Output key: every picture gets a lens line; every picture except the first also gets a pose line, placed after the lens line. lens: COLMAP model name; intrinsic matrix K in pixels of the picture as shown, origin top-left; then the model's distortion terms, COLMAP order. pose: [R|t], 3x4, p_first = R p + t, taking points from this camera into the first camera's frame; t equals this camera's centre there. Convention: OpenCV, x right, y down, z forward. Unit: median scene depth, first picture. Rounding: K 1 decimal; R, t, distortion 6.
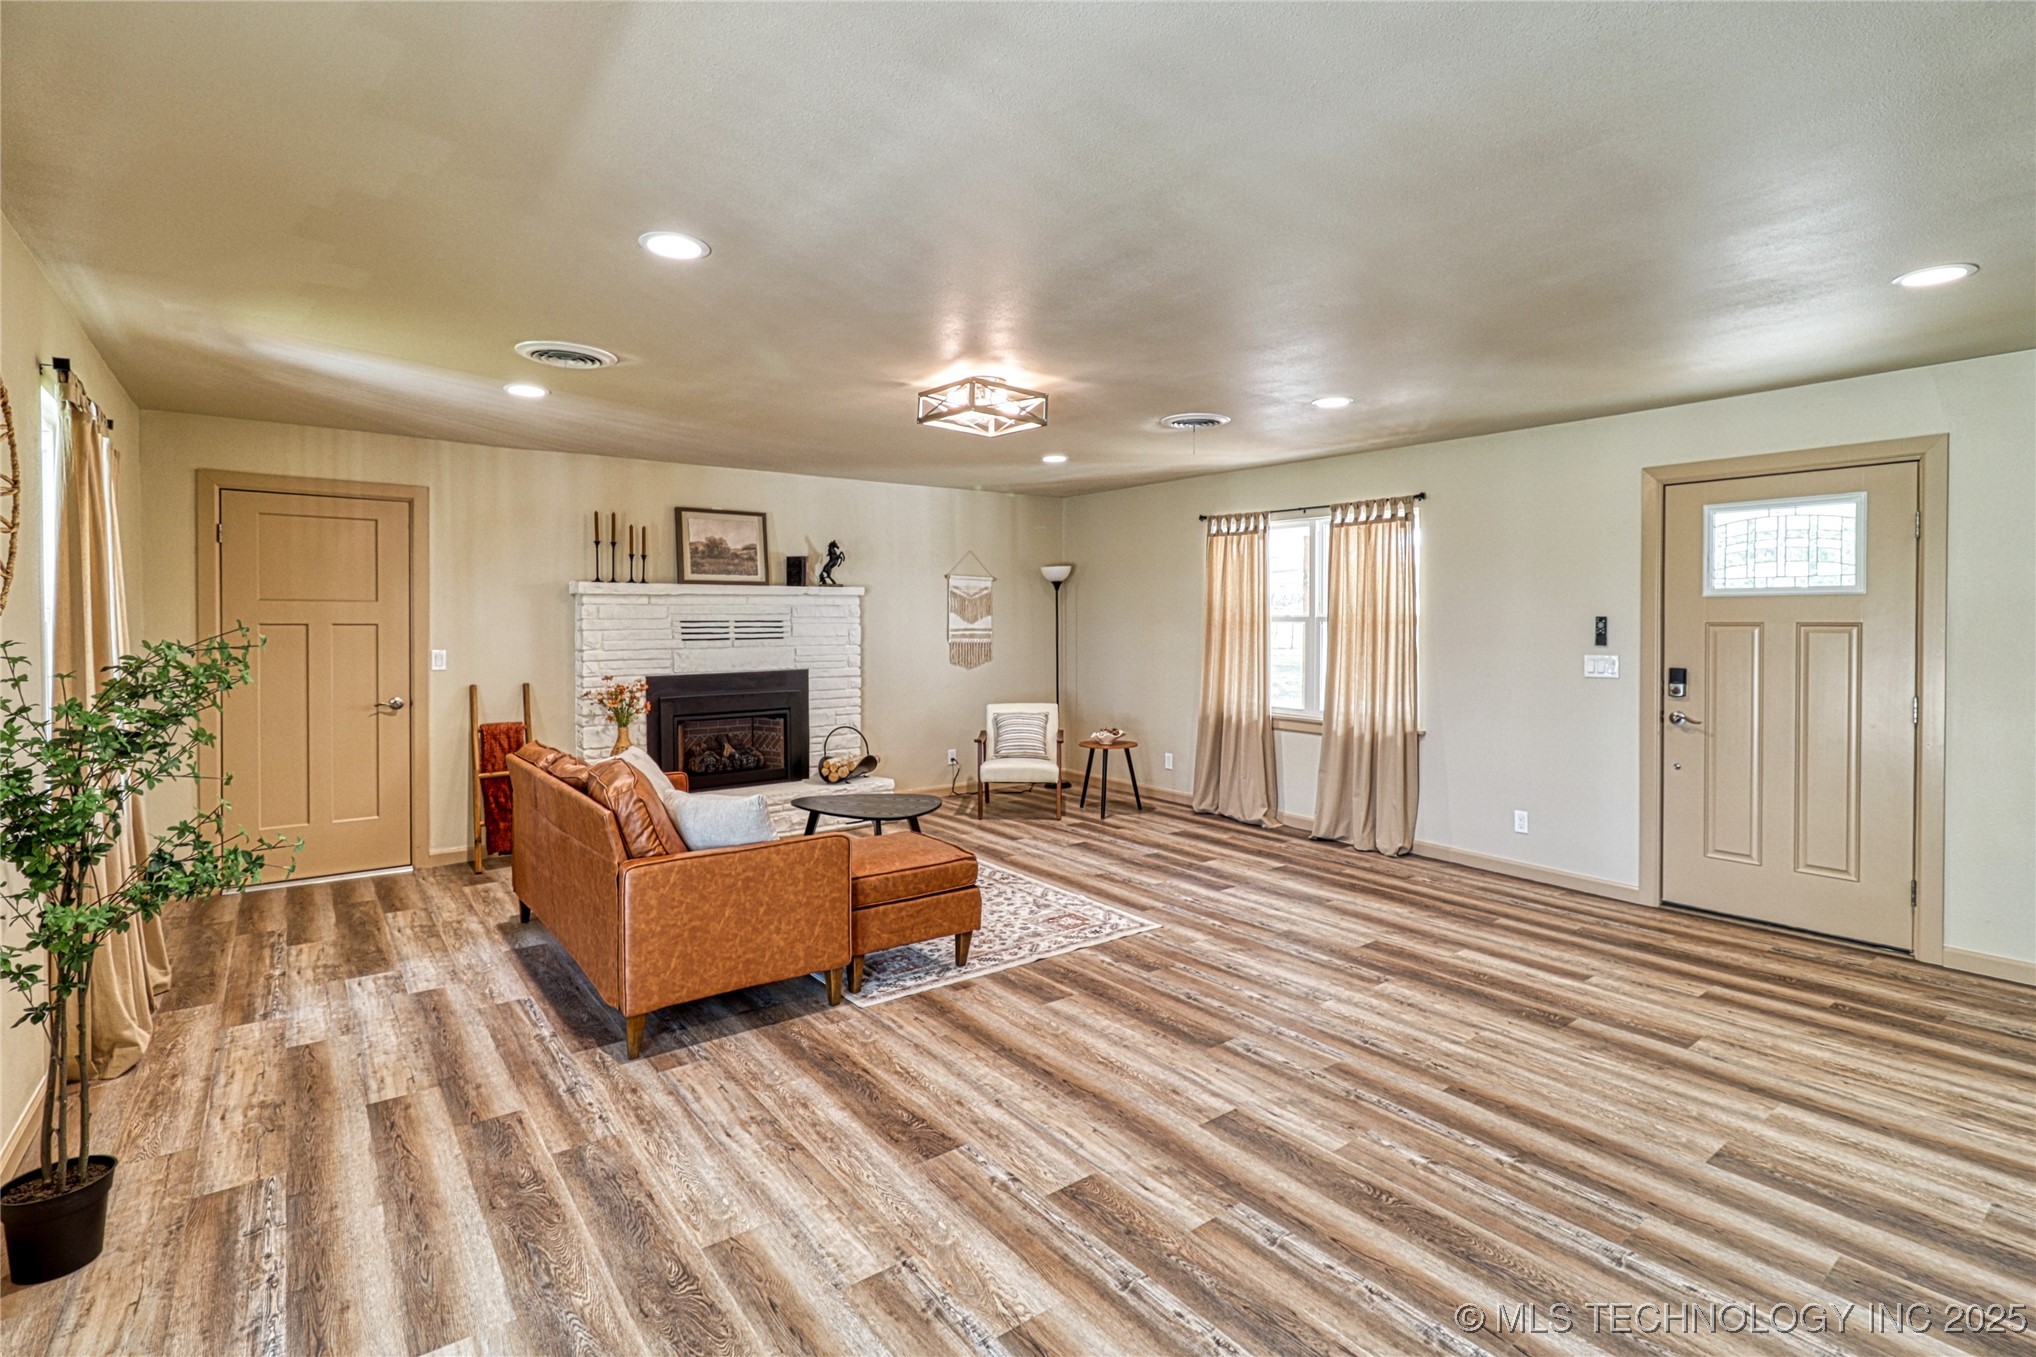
lens RADIAL K [[954.8, 0, 1066.9], [0, 954.8, 631.8], [0, 0, 1]] dist [0.008360, 0.003100]
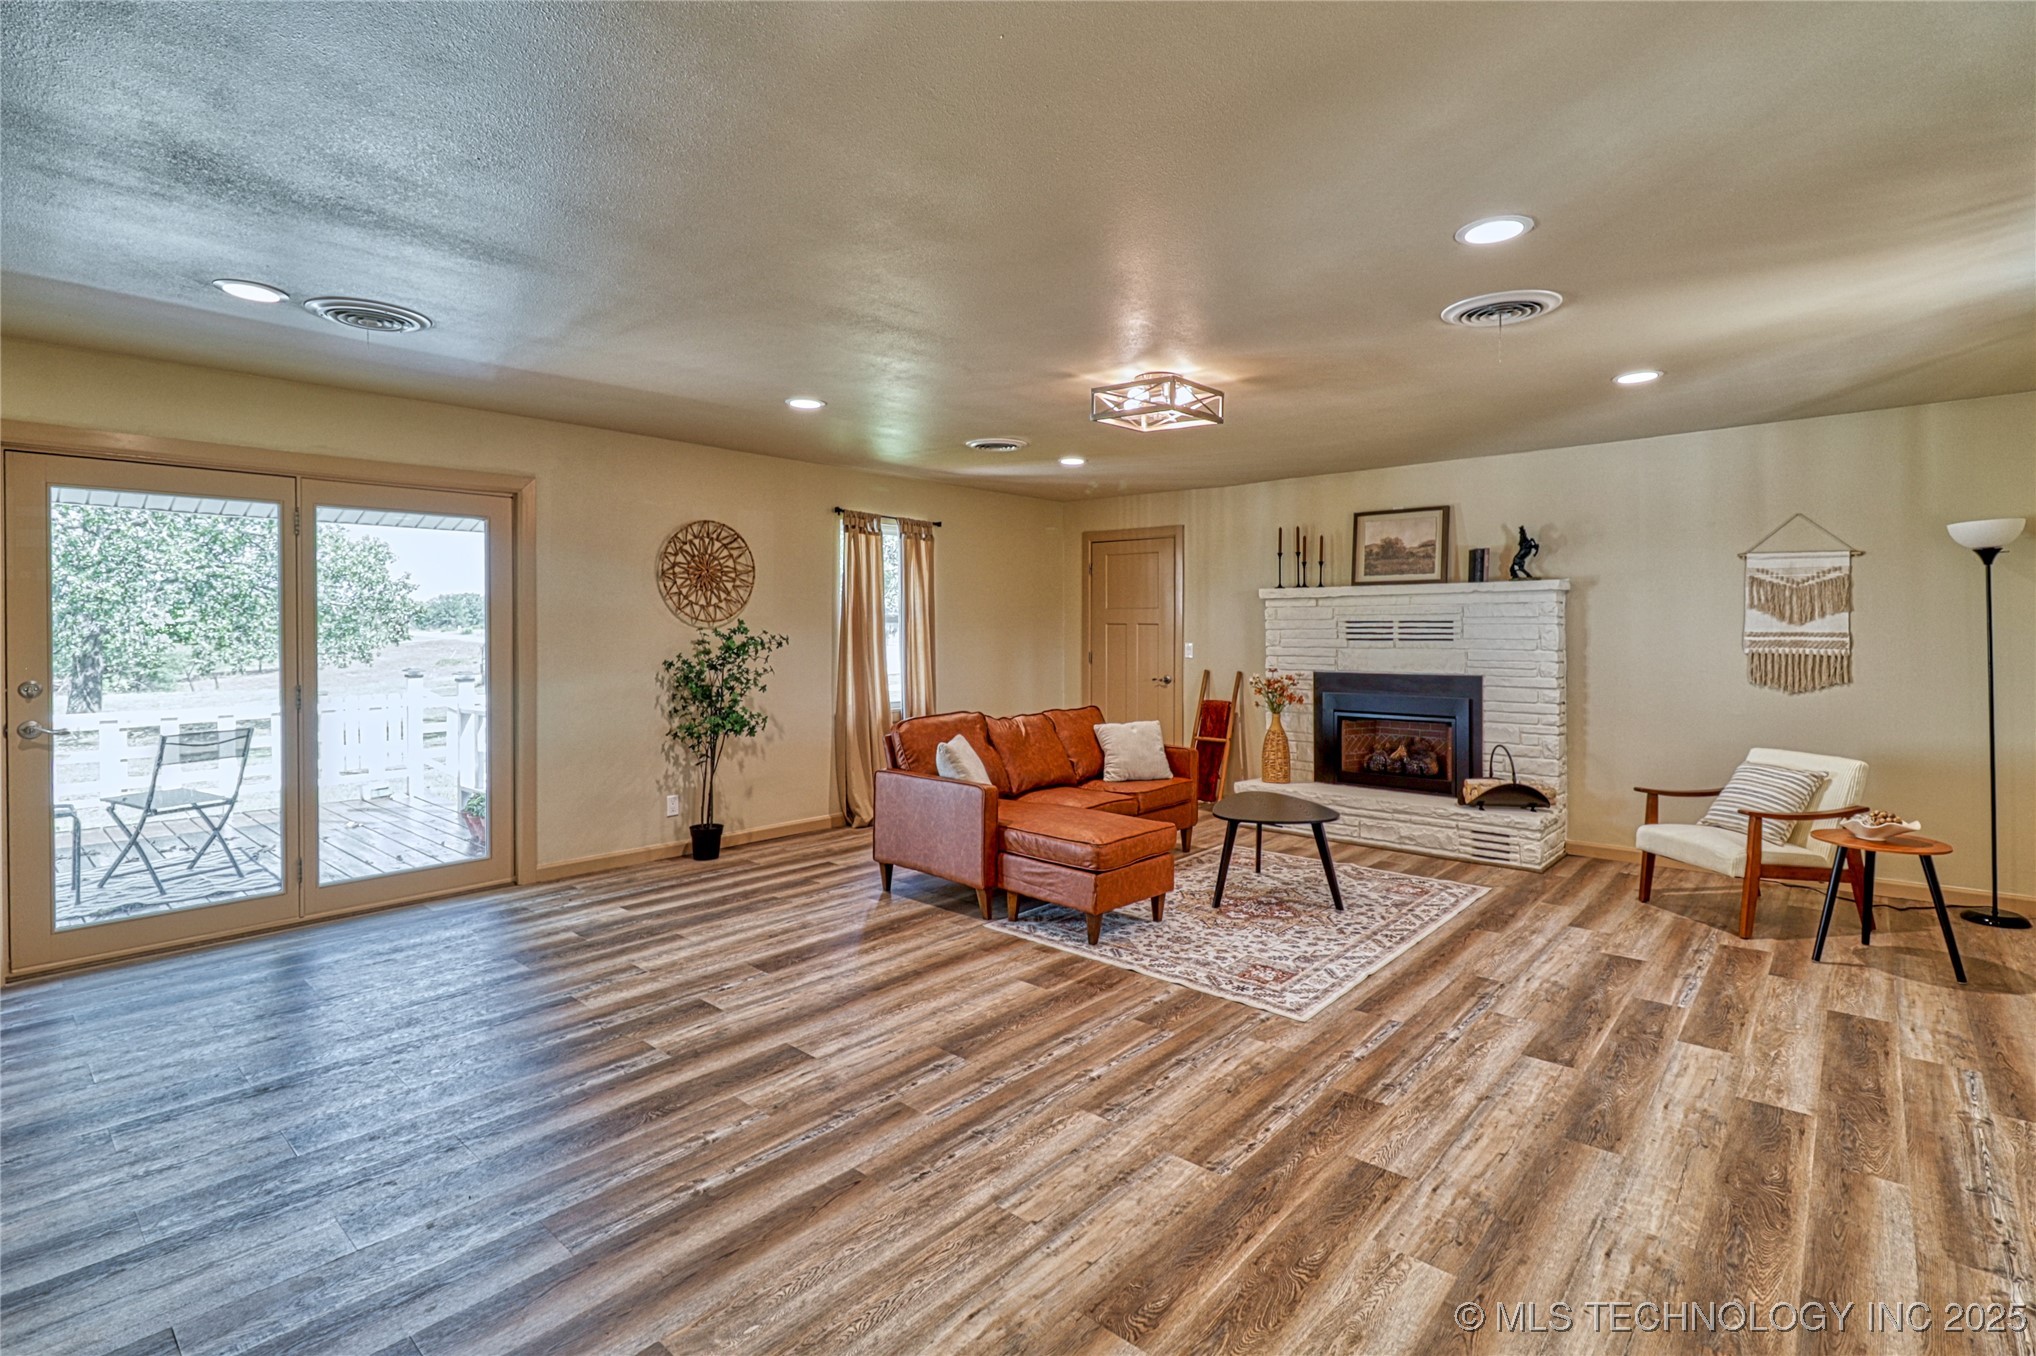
lens RADIAL K [[954.8, 0, 991.7], [0, 954.8, 618.2], [0, 0, 1]] dist [0.008360, 0.003100]
pose [[0.159099, -0.007741, -0.987232, 0.815420], [-0.014079, 0.999850, -0.010109, 0.001864], [0.987162, 0.015508, 0.158966, 0.640679]]
